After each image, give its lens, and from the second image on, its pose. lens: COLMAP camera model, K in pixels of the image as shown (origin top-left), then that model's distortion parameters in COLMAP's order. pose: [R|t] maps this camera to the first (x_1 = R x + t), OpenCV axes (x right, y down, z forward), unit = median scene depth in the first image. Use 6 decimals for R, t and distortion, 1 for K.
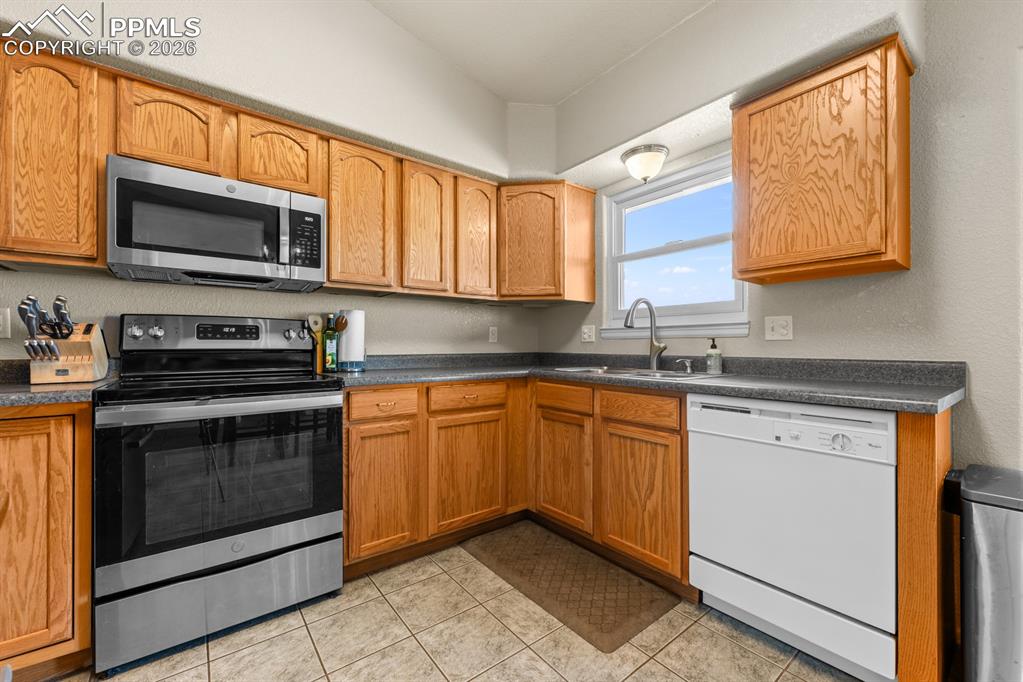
lens RADIAL K [[408.7, 0, 509.6], [0, 408.7, 347.6], [0, 0, 1]] dist [0.001593, -0.000008]
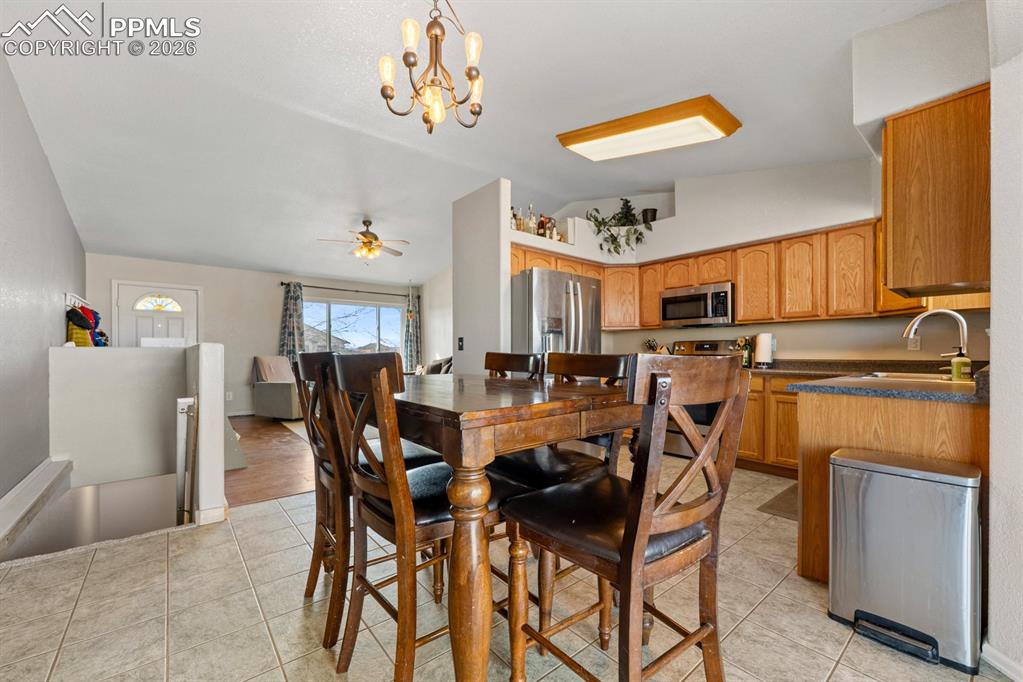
lens RADIAL K [[408.7, 0, 509.6], [0, 408.7, 347.6], [0, 0, 1]] dist [0.001593, -0.000008]
pose [[0.037744, -0.010614, -0.999231, 1.369413], [-0.001517, 0.999942, -0.010679, -0.008401], [0.999286, 0.001919, 0.037726, -0.167565]]
